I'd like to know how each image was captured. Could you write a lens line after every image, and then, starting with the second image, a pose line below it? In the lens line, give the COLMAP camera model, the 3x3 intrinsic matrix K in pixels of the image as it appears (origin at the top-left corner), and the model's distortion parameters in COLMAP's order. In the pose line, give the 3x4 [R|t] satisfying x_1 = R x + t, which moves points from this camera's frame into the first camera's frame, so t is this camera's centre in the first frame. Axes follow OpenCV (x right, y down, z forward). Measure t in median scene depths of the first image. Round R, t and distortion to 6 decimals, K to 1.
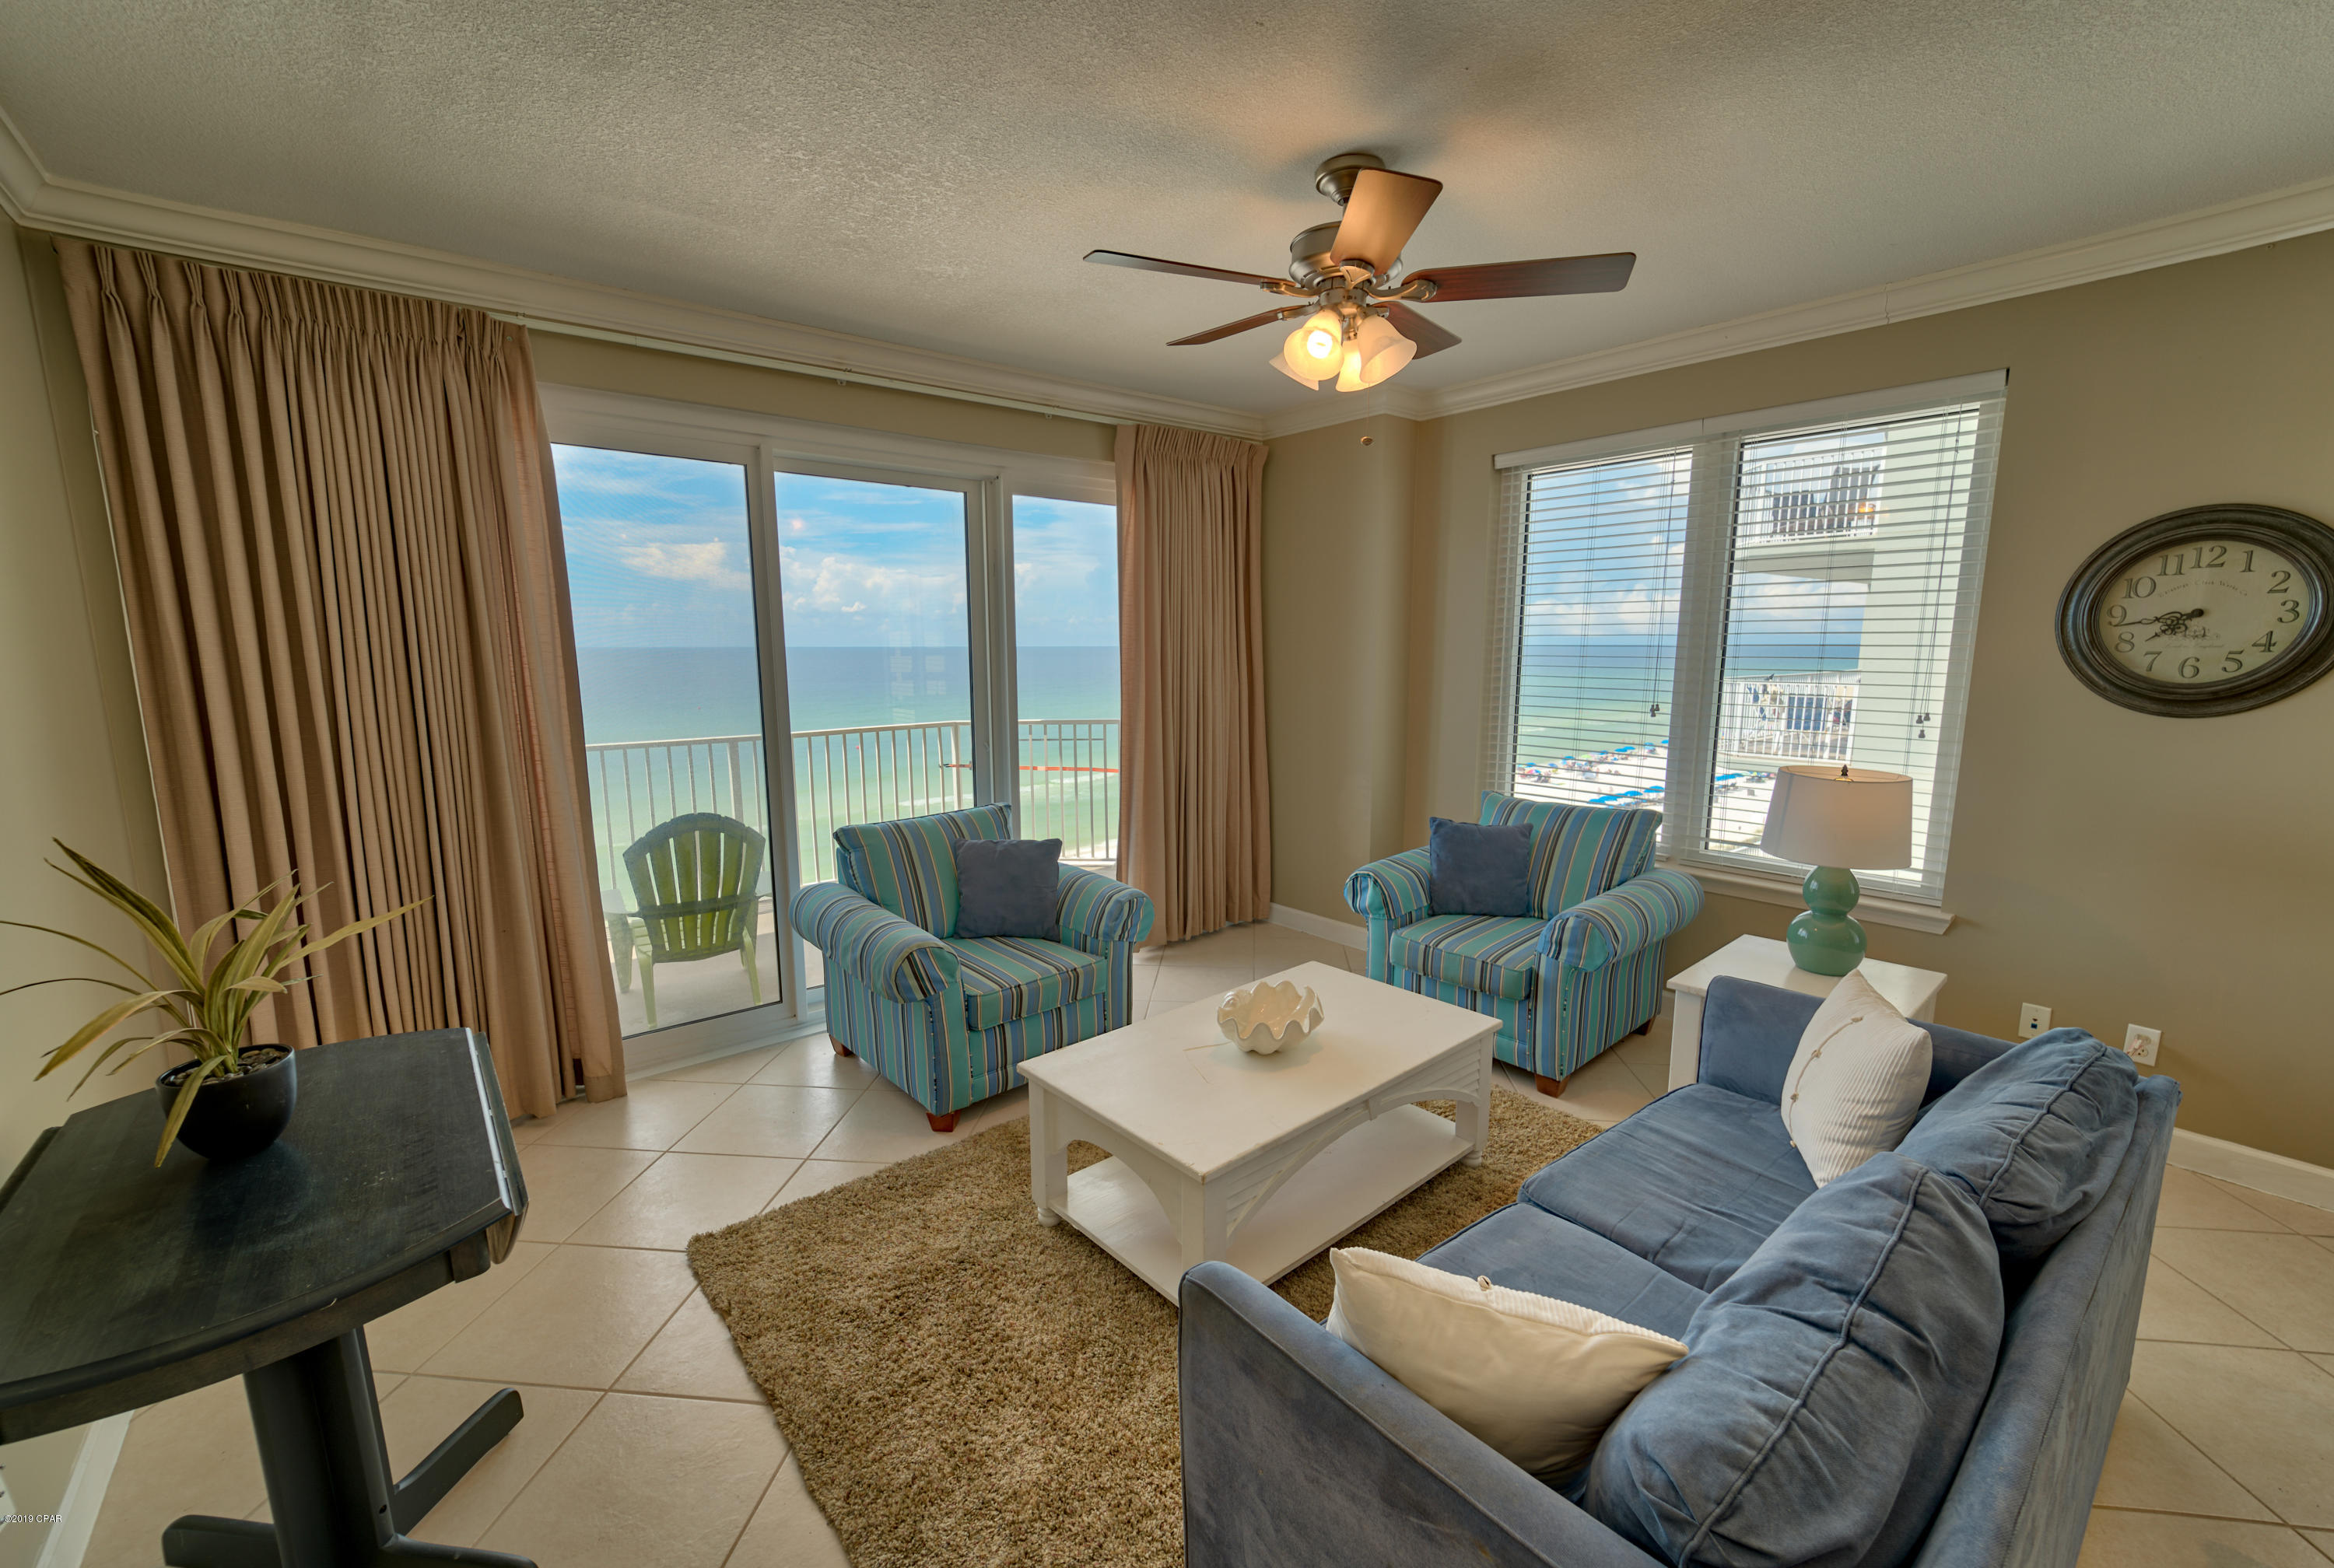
lens RADIAL K [[921.8, 0, 1167.0], [0, 921.8, 784.0], [0, 0, 1]] dist [-0.001464, -0.000214]
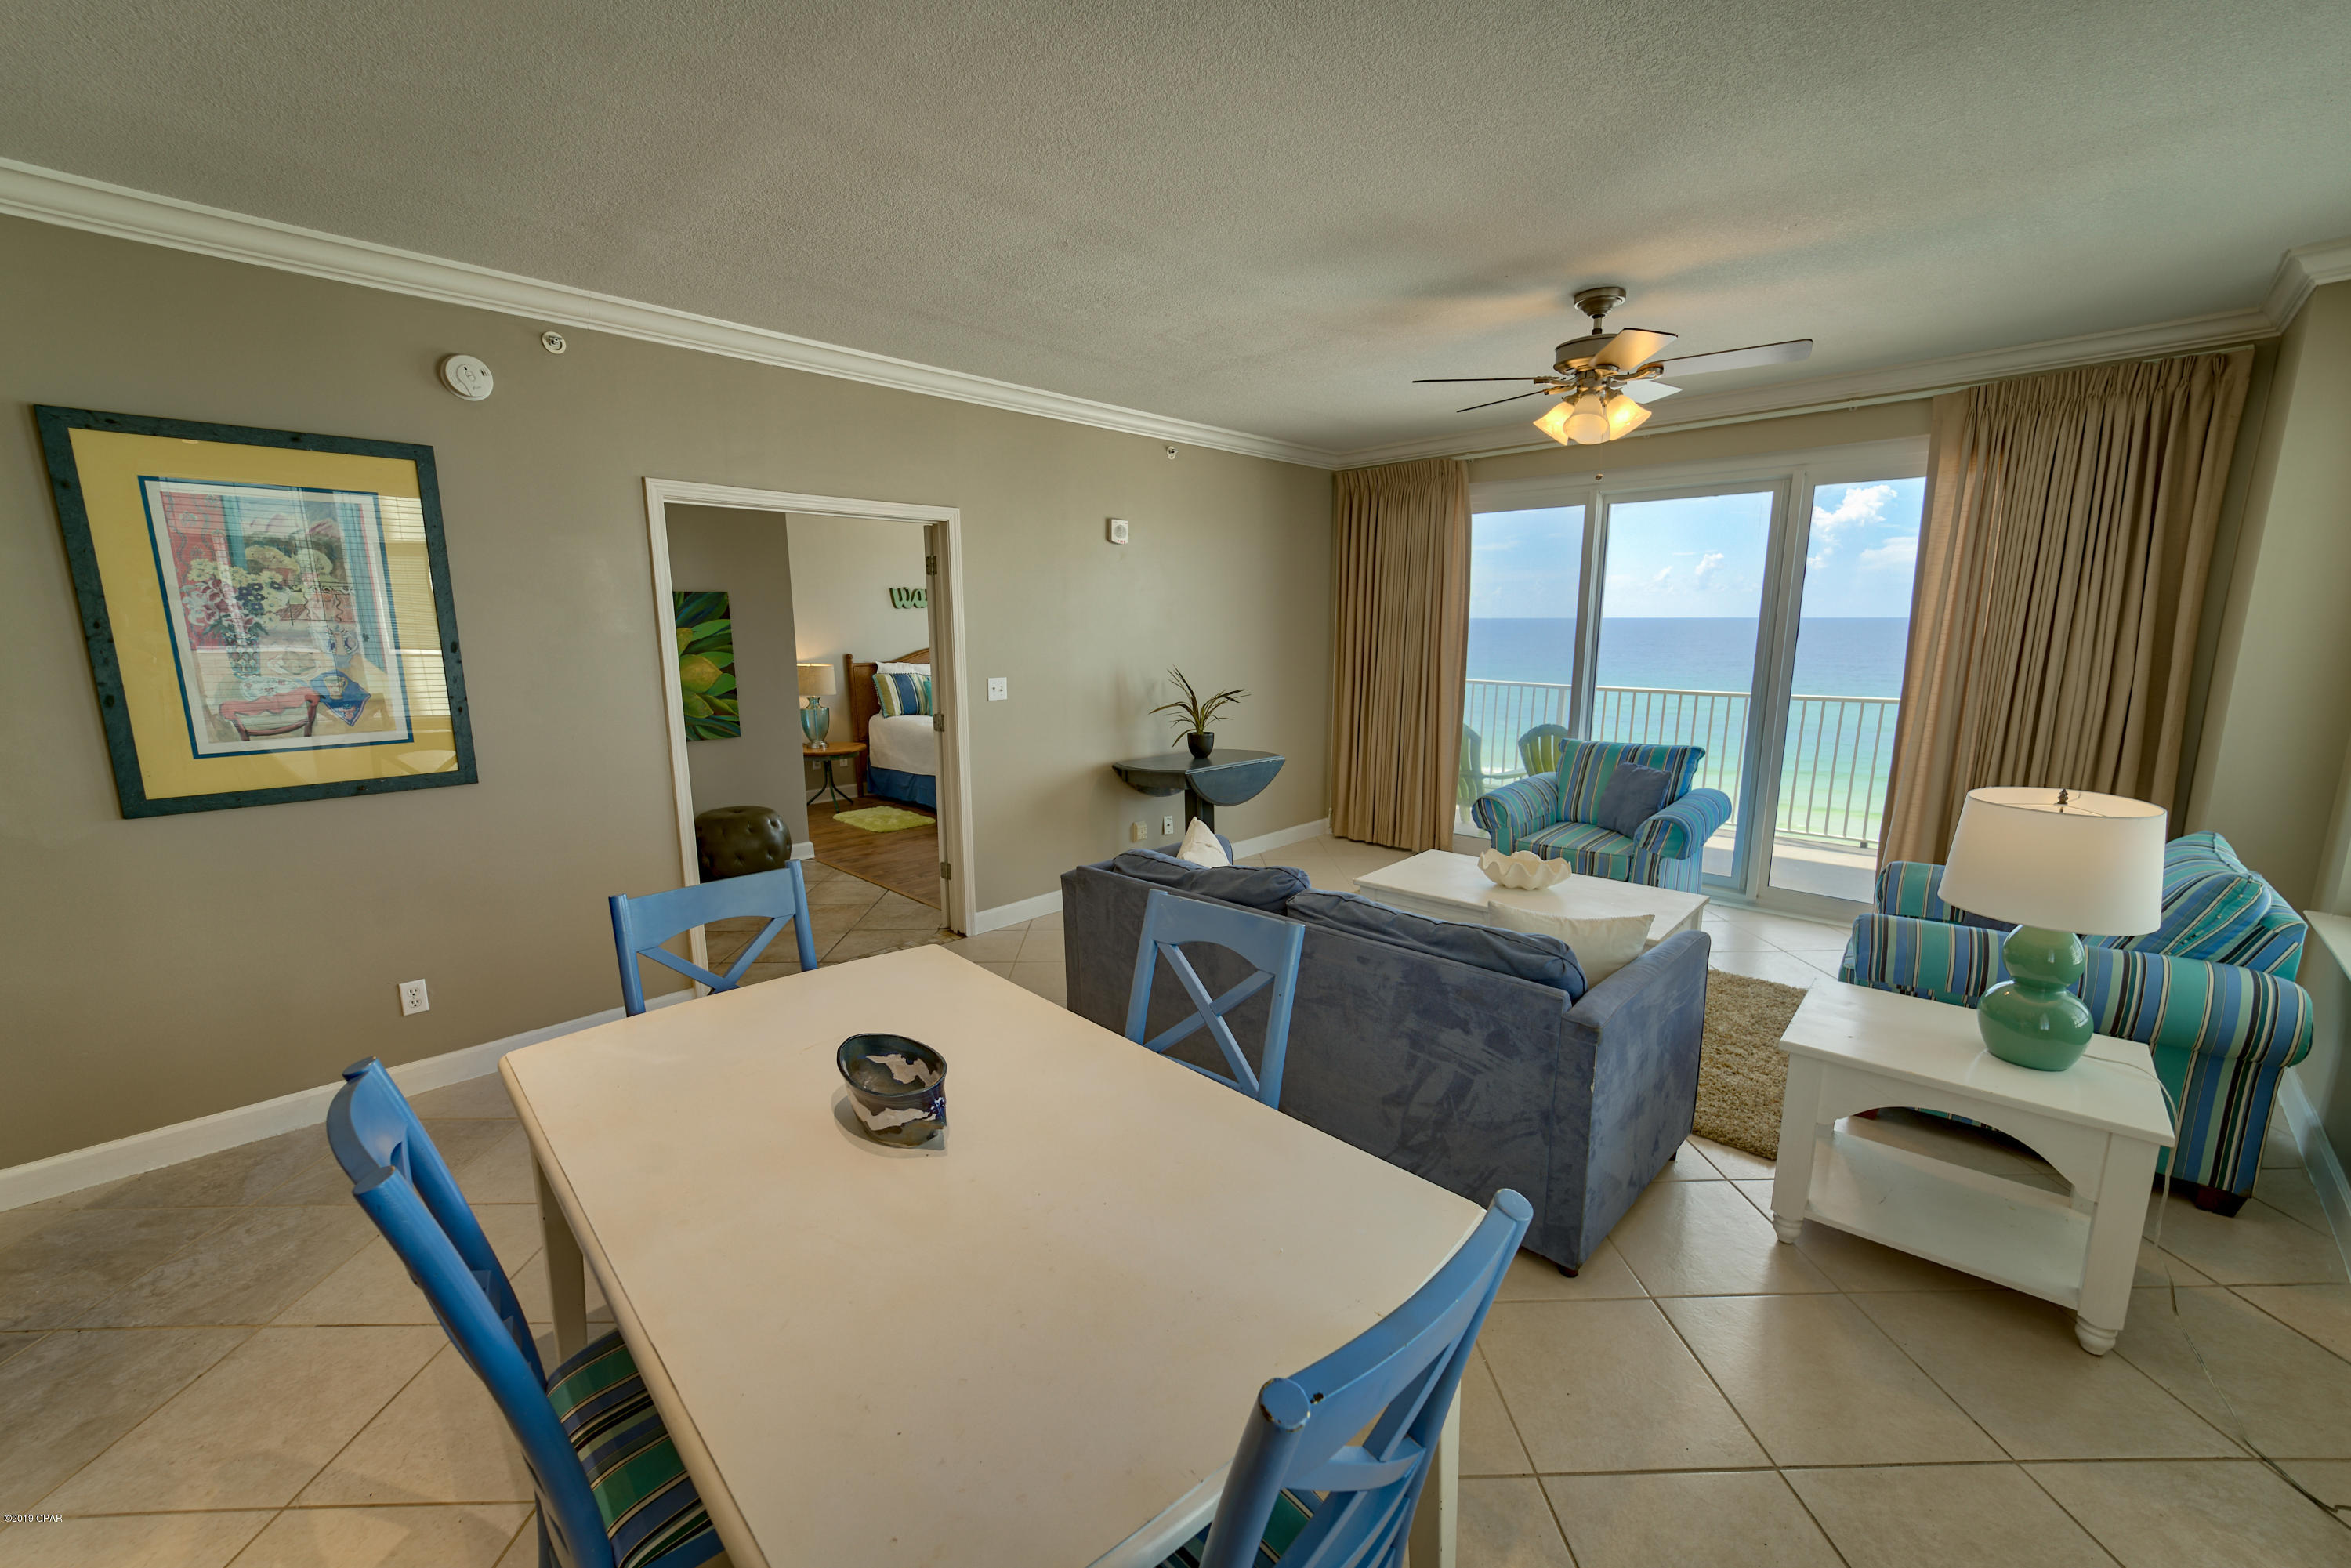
lens RADIAL K [[942.8, 0, 1176.2], [0, 942.8, 790.4], [0, 0, 1]] dist [-0.000706, -0.000066]
pose [[0.134896, 0.183556, -0.973709, 1.051095], [-0.144426, 0.975839, 0.163949, -0.032916], [0.980278, 0.118513, 0.158147, 0.118672]]
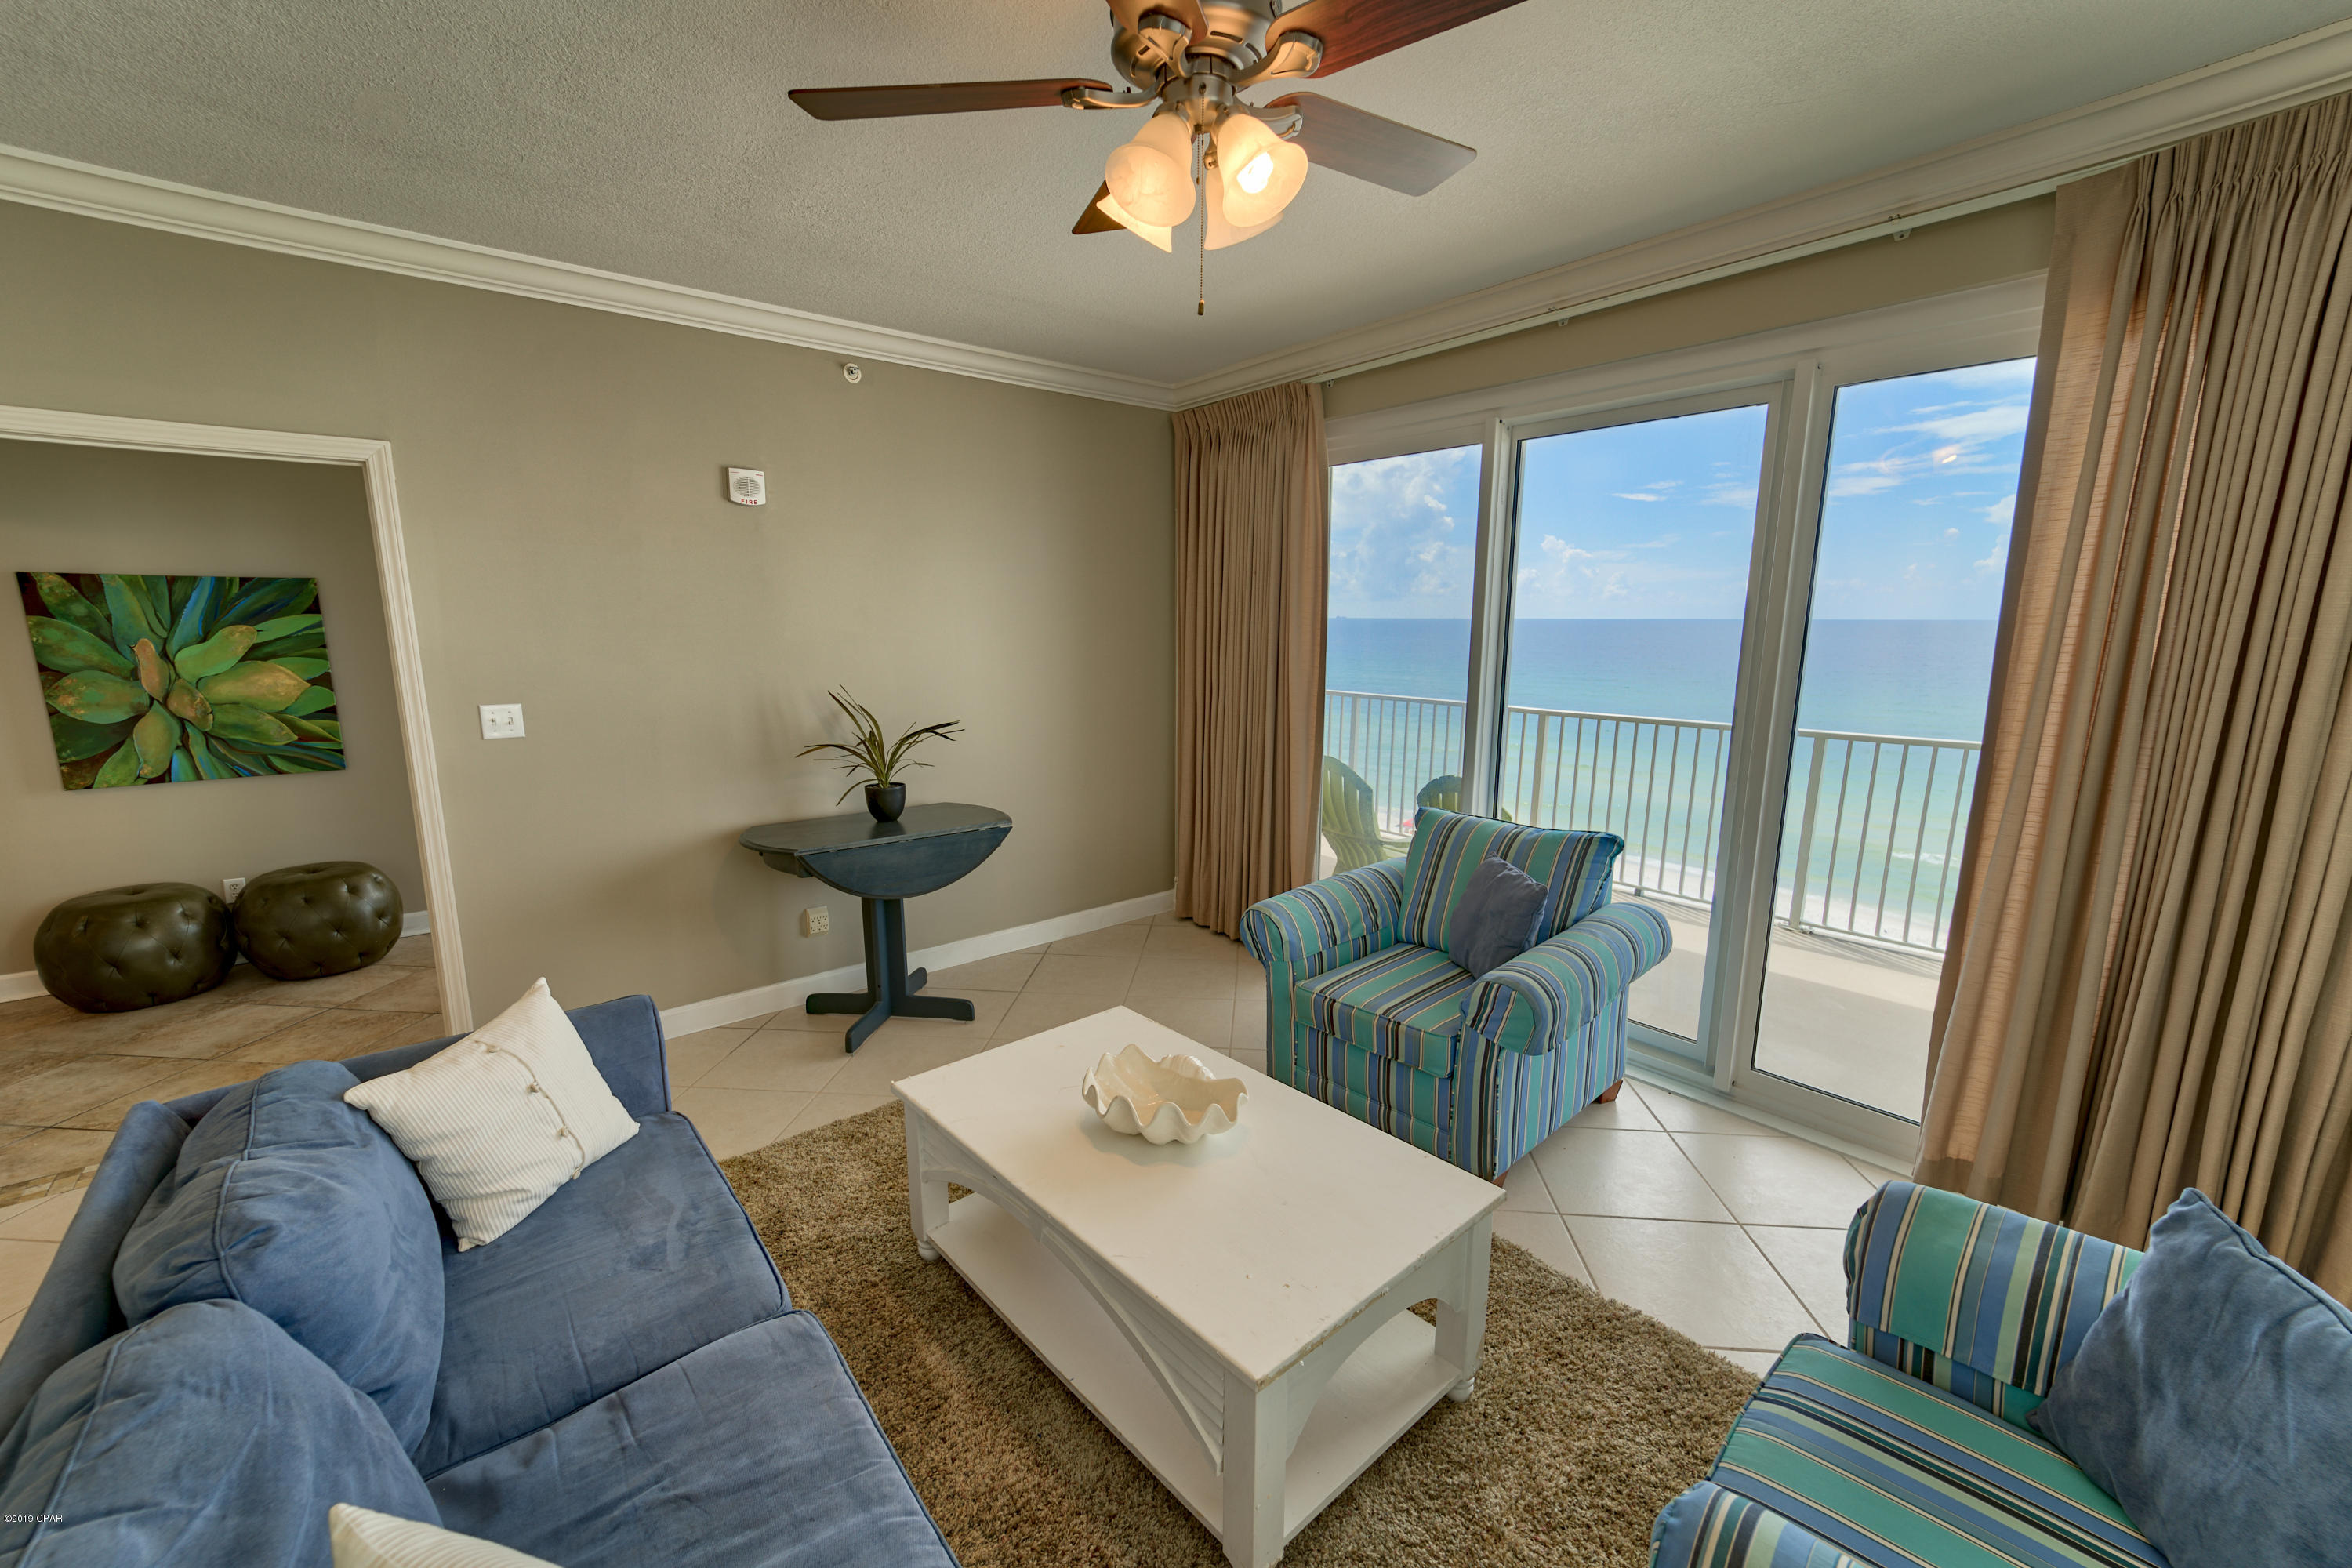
lens RADIAL K [[943.5, 0, 1182.0], [0, 943.5, 793.7], [0, 0, 1]] dist [-0.002970, 0.004607]
pose [[0.021560, 0.192037, -0.981151, 0.597093], [-0.149699, 0.970935, 0.186748, -0.110618], [0.988496, 0.142851, 0.049681, 0.647306]]
